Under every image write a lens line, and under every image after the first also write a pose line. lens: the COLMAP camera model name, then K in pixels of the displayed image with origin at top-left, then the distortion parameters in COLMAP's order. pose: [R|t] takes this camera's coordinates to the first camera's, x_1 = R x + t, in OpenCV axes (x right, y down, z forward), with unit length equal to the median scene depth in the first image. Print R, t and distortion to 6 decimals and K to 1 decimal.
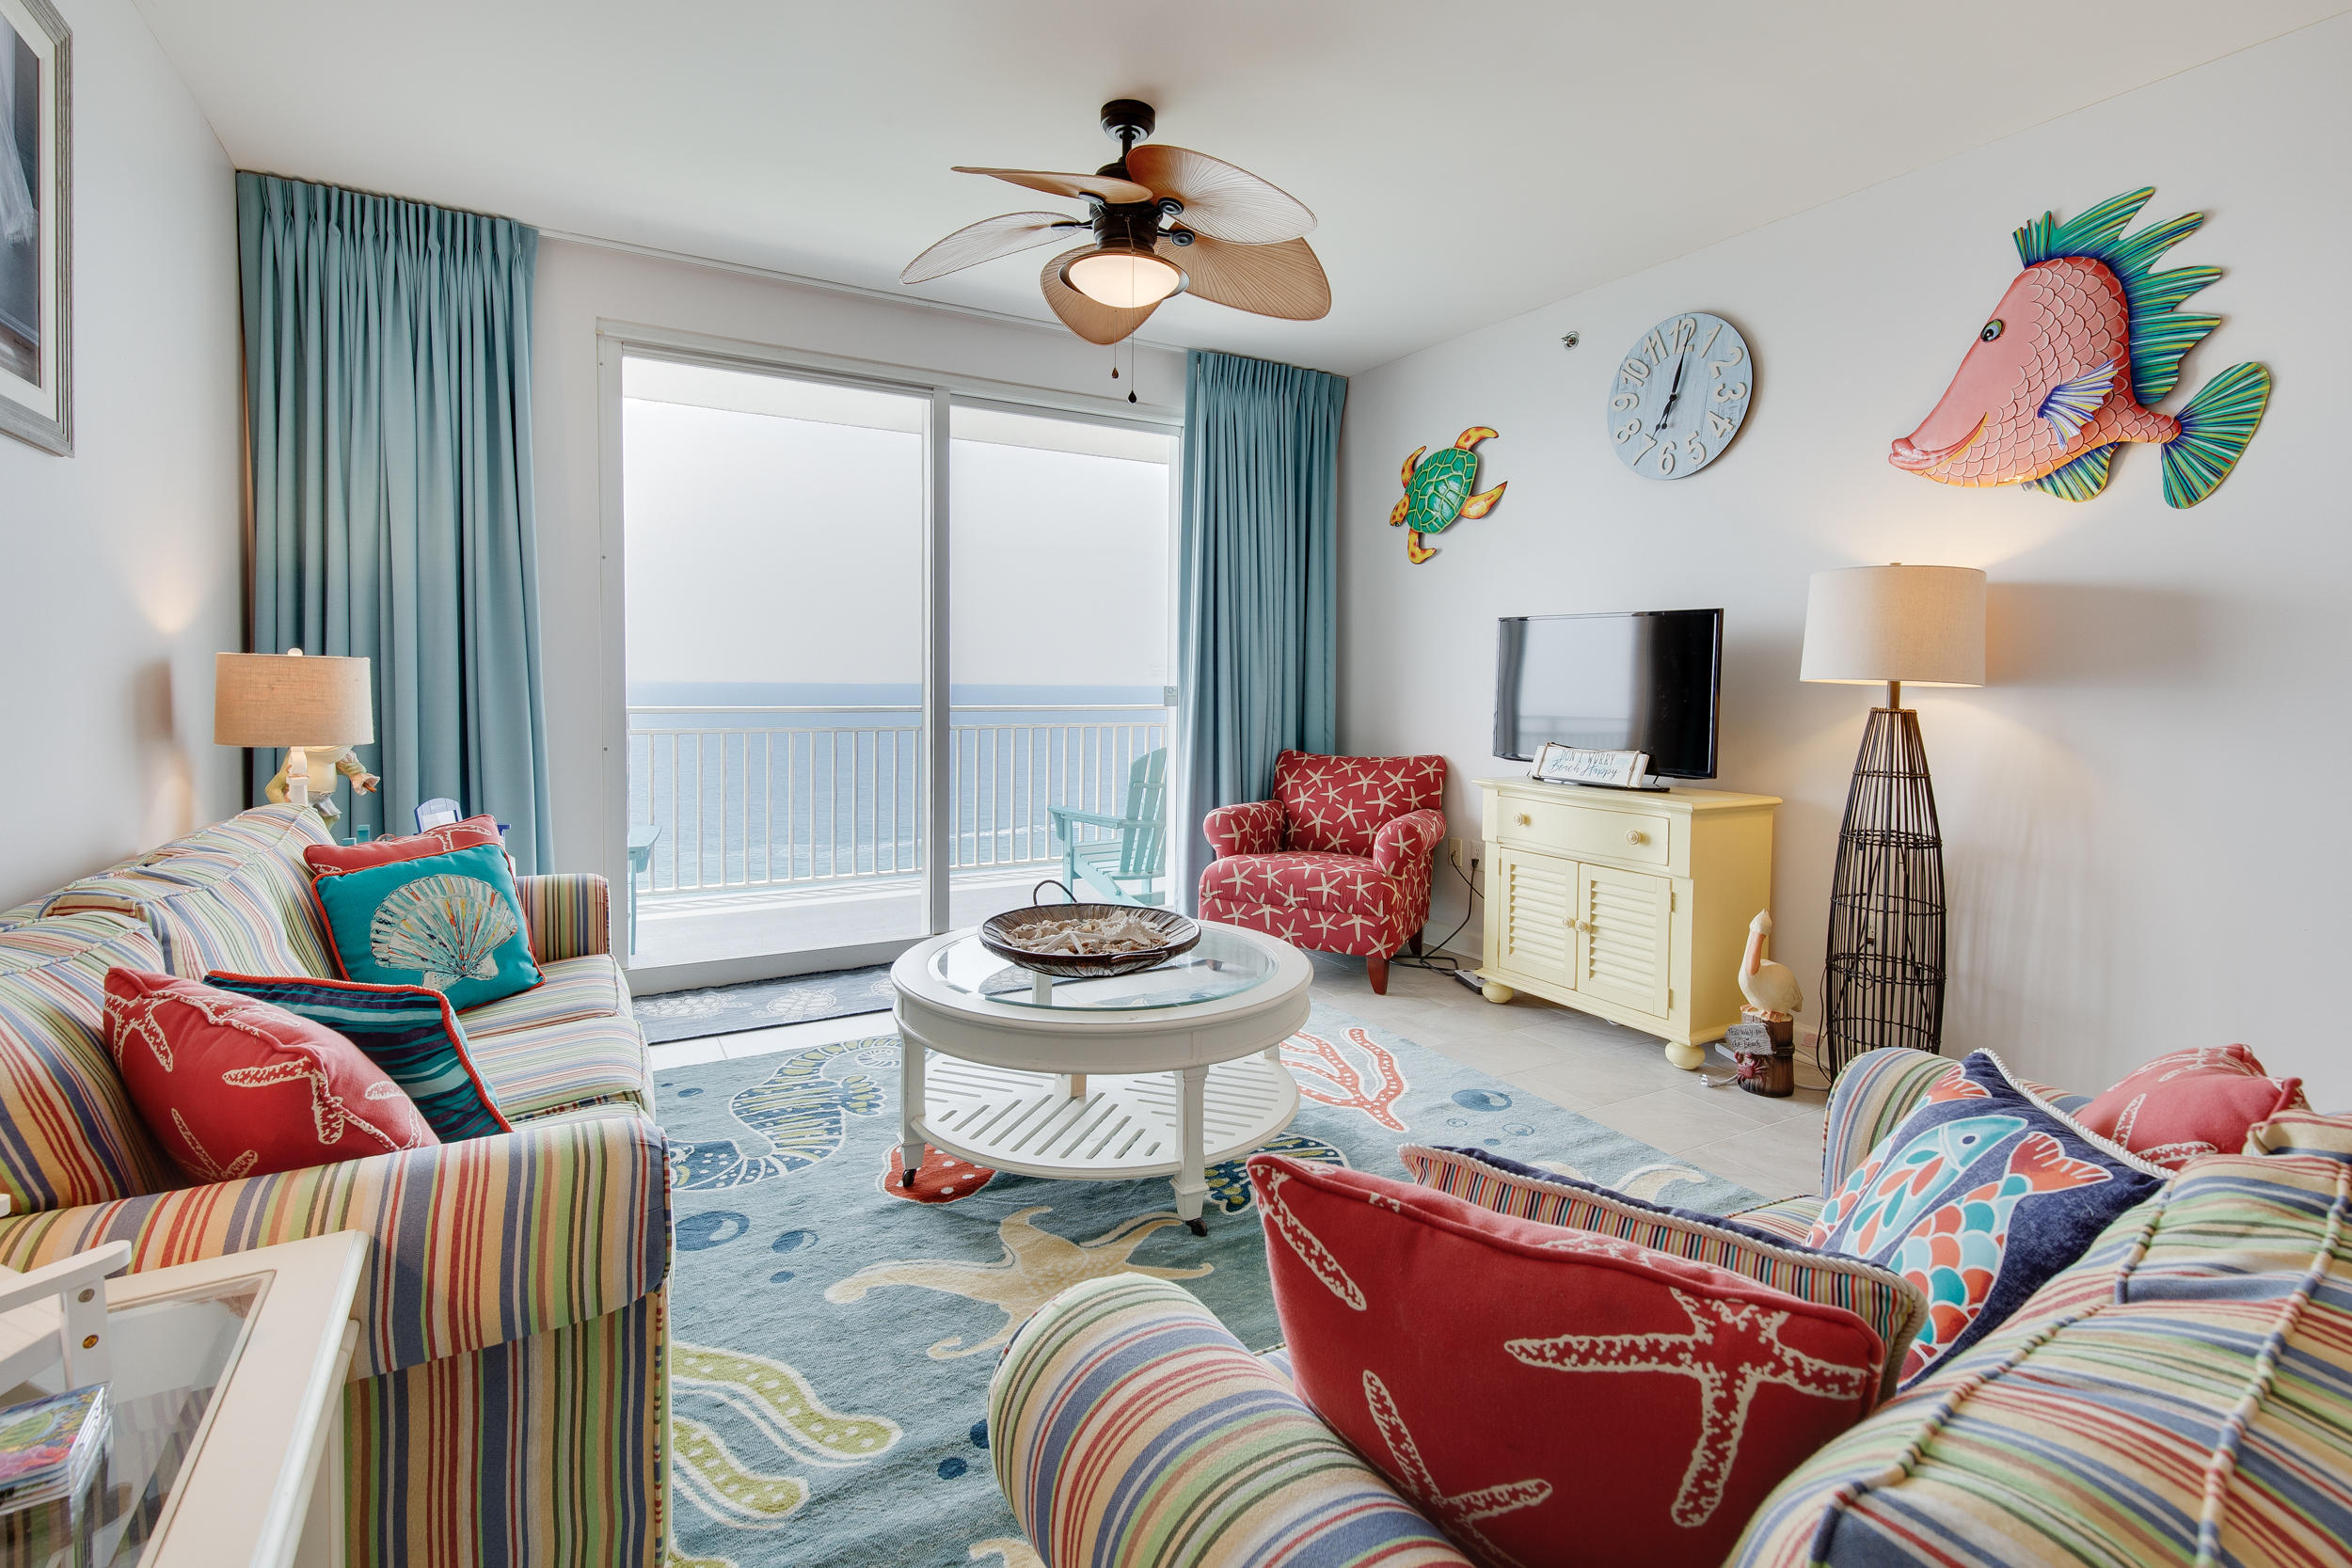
lens RADIAL K [[1109.9, 0, 1197.4], [0, 1109.9, 706.6], [0, 0, 1]] dist [0.005876, 0.000375]
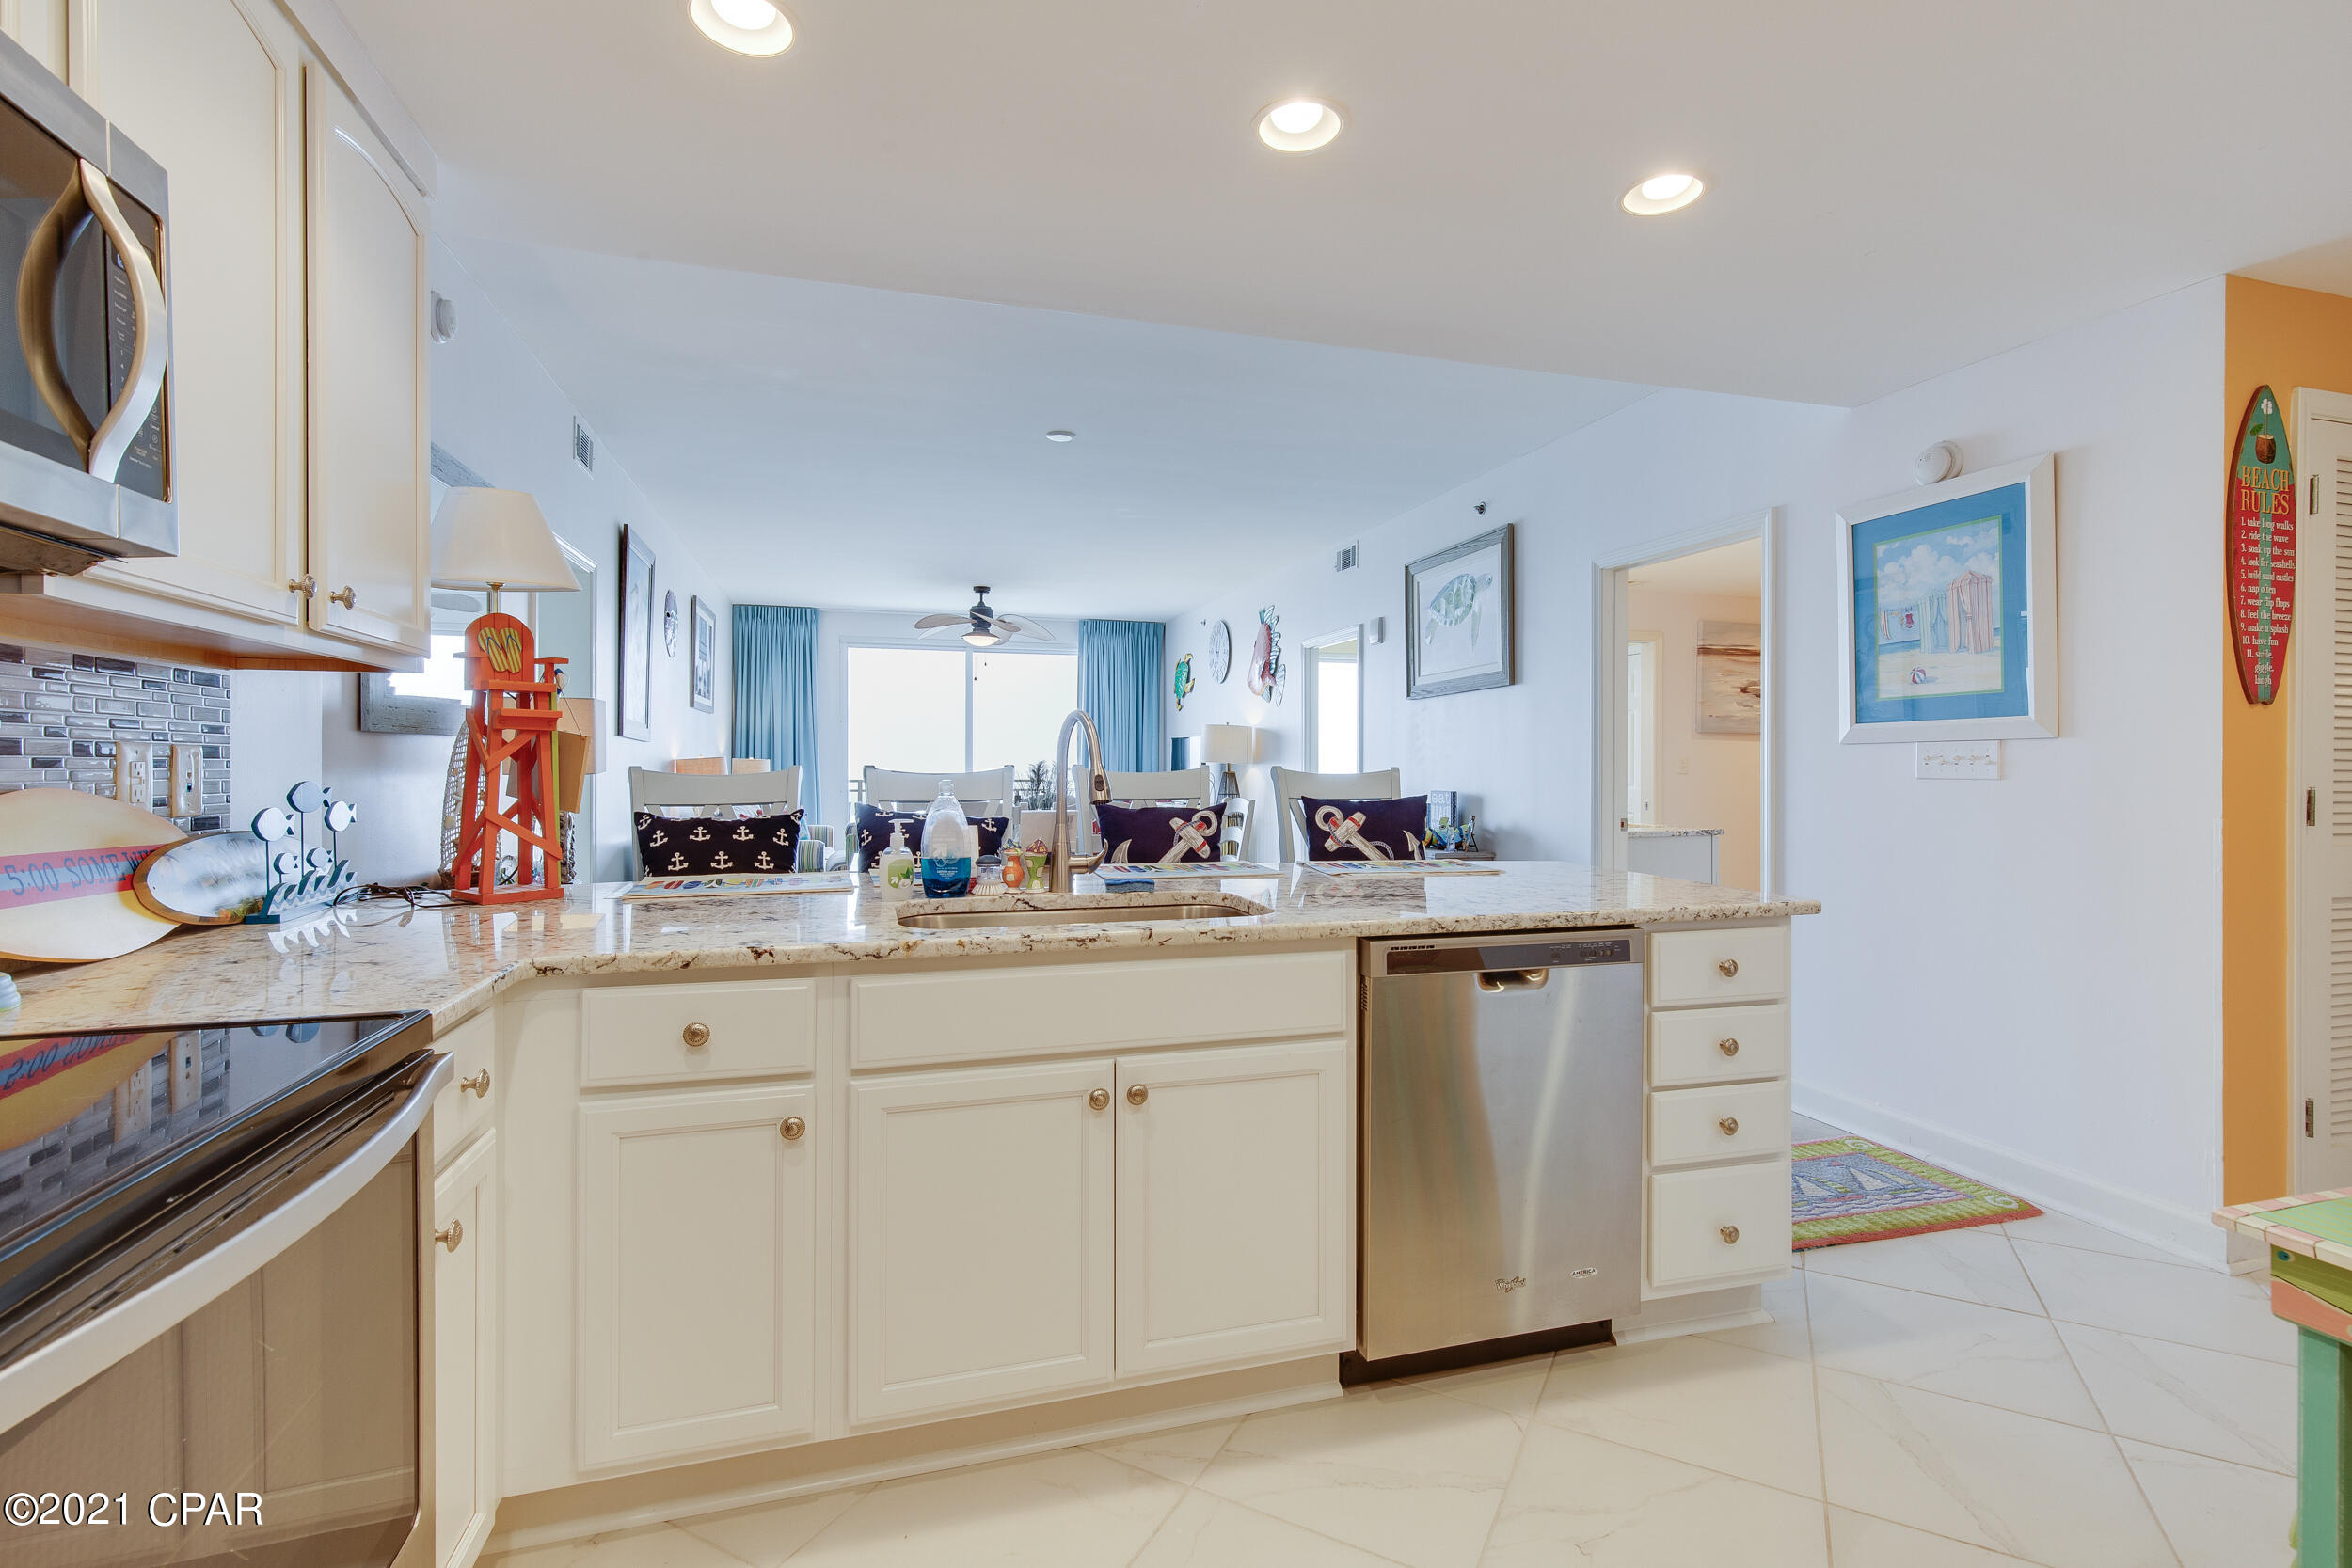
lens RADIAL K [[1109.9, 0, 1201.4], [0, 1109.9, 770.1], [0, 0, 1]] dist [0.005876, 0.000375]
pose [[0.973064, -0.008020, -0.230396, 1.084441], [0.003009, 0.999751, -0.022092, 0.053866], [0.230516, 0.020804, 0.972846, -1.646748]]
